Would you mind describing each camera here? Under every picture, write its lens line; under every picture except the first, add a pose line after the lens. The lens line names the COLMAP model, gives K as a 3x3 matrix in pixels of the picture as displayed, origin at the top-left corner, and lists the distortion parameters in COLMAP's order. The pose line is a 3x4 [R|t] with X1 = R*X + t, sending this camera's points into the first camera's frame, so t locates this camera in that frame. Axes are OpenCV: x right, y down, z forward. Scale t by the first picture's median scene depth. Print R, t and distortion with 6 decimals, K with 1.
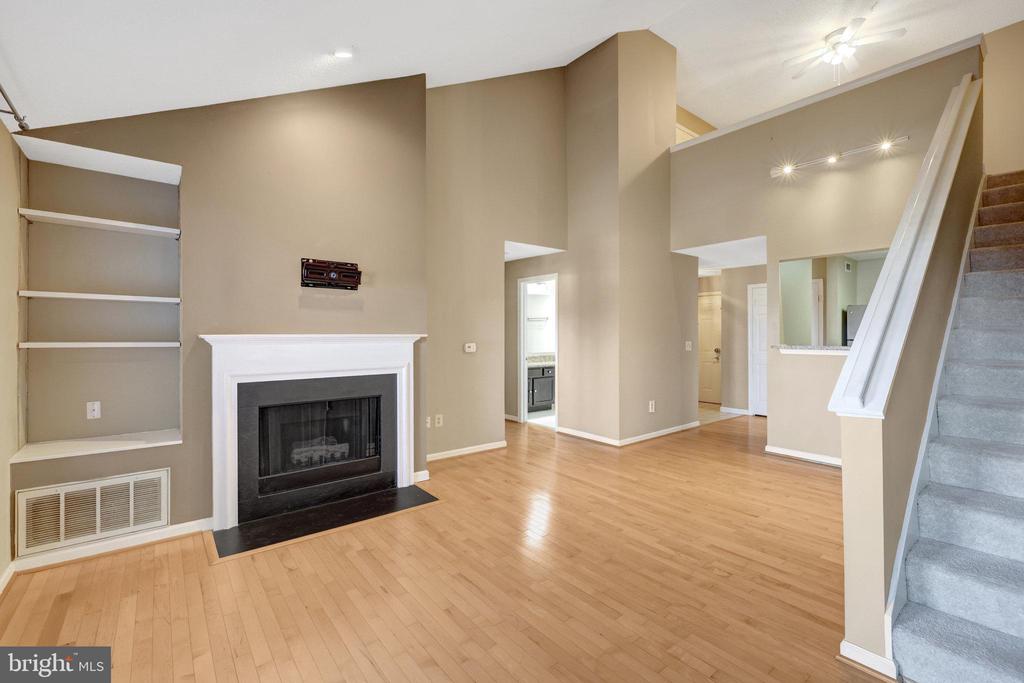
lens RADIAL K [[444.1, 0, 511.2], [0, 444.1, 335.1], [0, 0, 1]] dist [-0.000330, 0.000075]
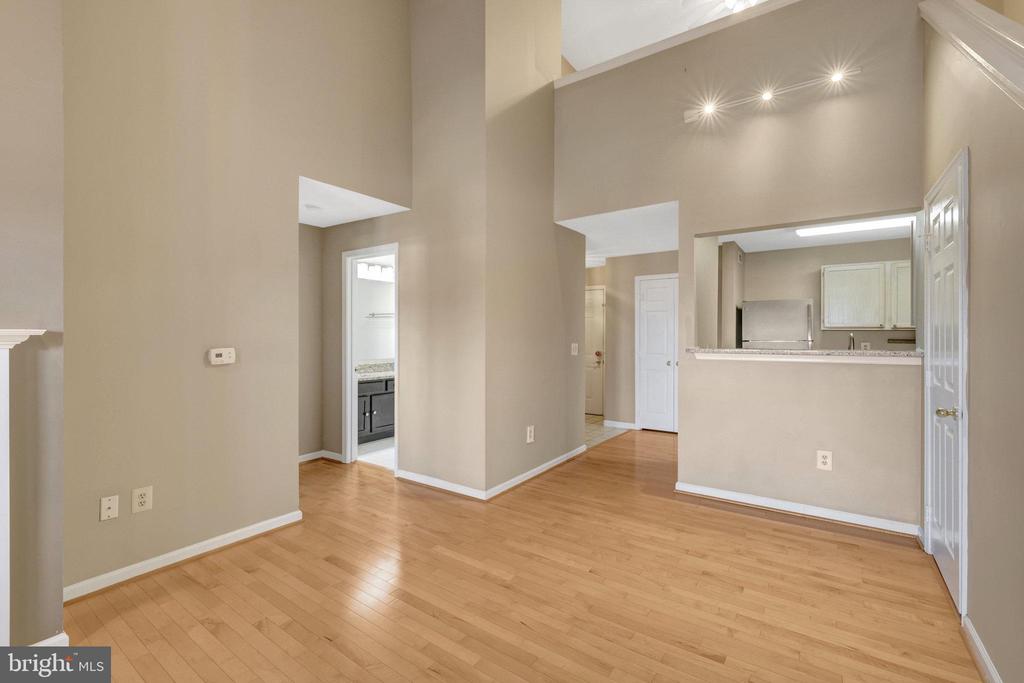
lens RADIAL K [[450.7, 0, 508.8], [0, 450.7, 339.4], [0, 0, 1]] dist [-0.001244, 0.000400]
pose [[0.961541, -0.000505, 0.274661, 0.083932], [-0.001109, 0.999983, 0.005719, 0.003199], [-0.274659, -0.005804, 0.961524, 0.313003]]
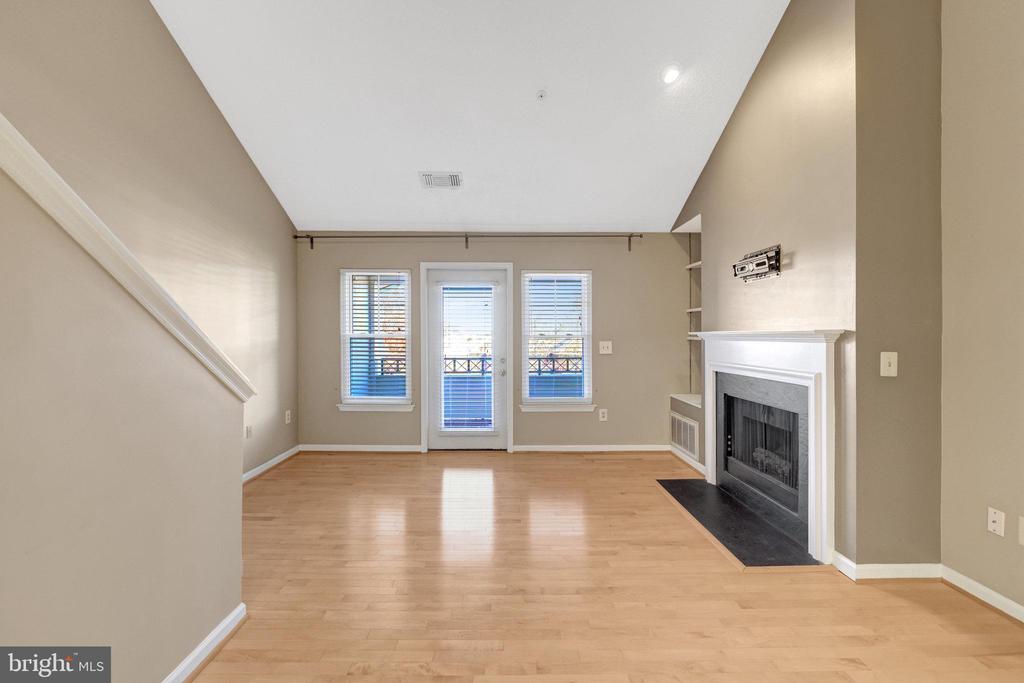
lens RADIAL K [[433.1, 0, 512.0], [0, 433.1, 341.5], [0, 0, 1]] dist [-0.002379, -0.000241]
pose [[-0.619676, 0.011879, -0.784768, 0.377797], [0.003411, 0.999917, 0.012442, 0.003035], [0.784850, 0.005033, -0.619665, 0.709932]]
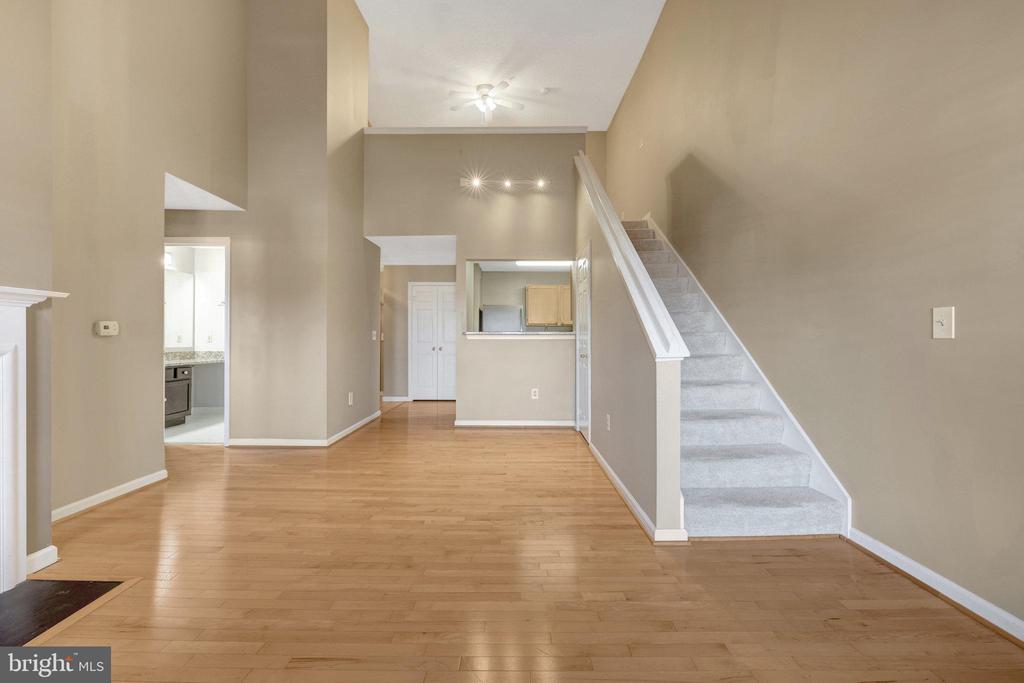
lens RADIAL K [[433.1, 0, 512.0], [0, 433.1, 341.5], [0, 0, 1]] dist [-0.002379, -0.000241]
pose [[0.635310, -0.002092, 0.772254, -0.171233], [-0.001476, 0.999991, 0.003924, 0.037306], [-0.772256, -0.003633, 0.635302, 0.164264]]
